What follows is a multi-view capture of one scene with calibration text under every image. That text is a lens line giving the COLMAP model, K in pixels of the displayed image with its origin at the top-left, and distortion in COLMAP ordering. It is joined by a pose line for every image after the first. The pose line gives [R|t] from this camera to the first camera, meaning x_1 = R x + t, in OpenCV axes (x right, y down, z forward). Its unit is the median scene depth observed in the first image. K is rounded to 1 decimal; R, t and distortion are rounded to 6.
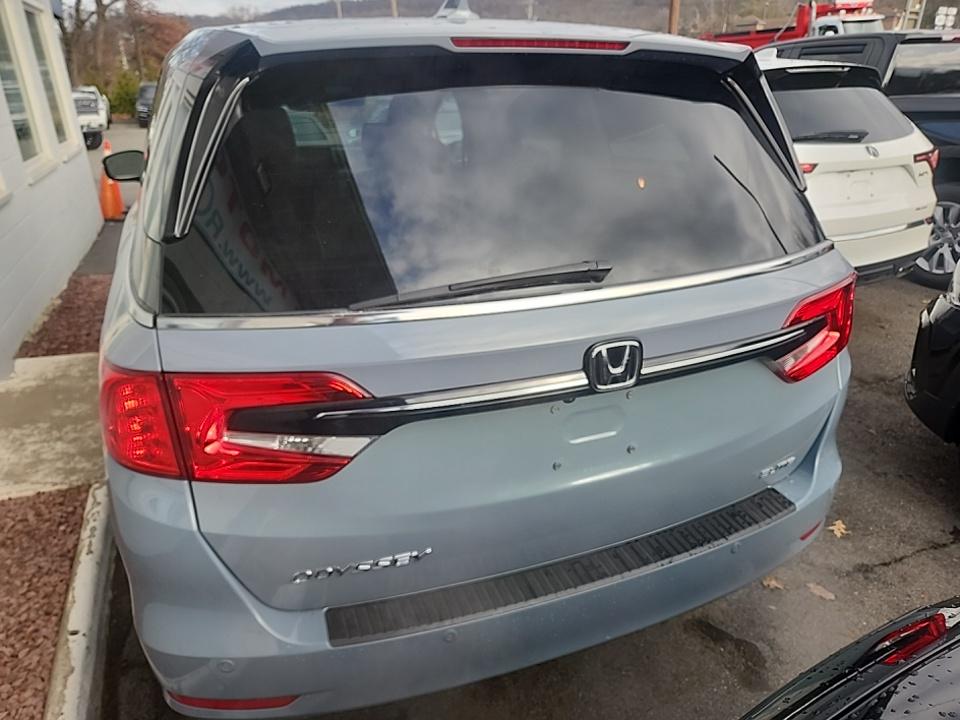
lens RADIAL K [[666.2, 0, 480.0], [0, 666.2, 360.0], [0, 0, 1]] dist [0.025225, -0.004983]
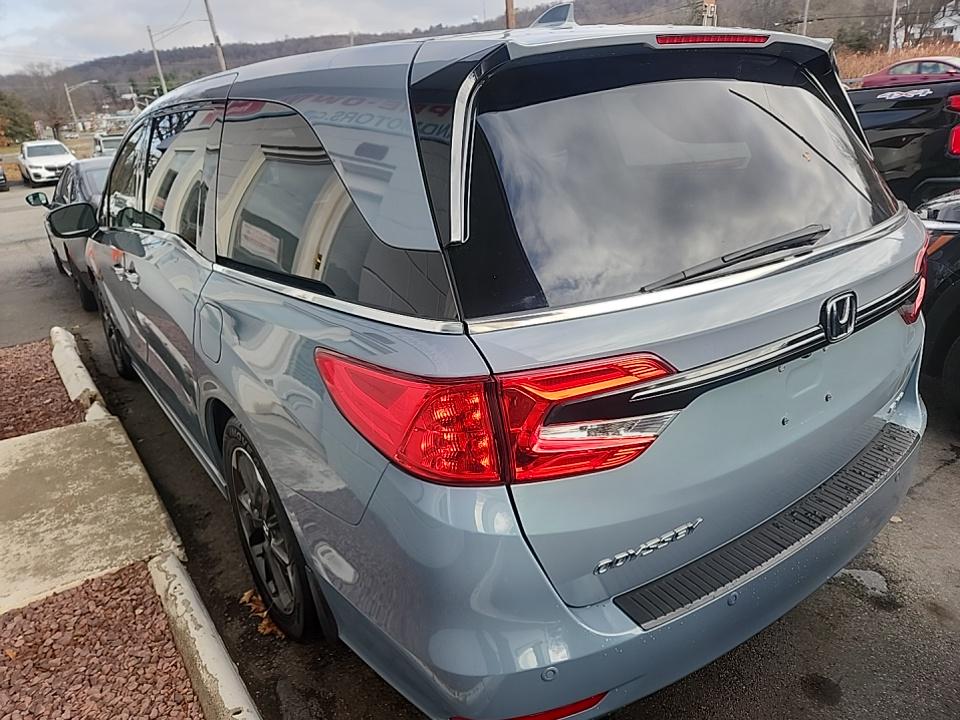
lens RADIAL K [[648.9, 0, 463.5], [0, 648.9, 350.6], [0, 0, 1]] dist [0.053500, -0.032126]
pose [[0.969663, -0.139357, 0.200831, -0.342131], [0.150291, 0.987825, -0.040188, 0.007284], [-0.192785, 0.069151, 0.978801, 0.035005]]
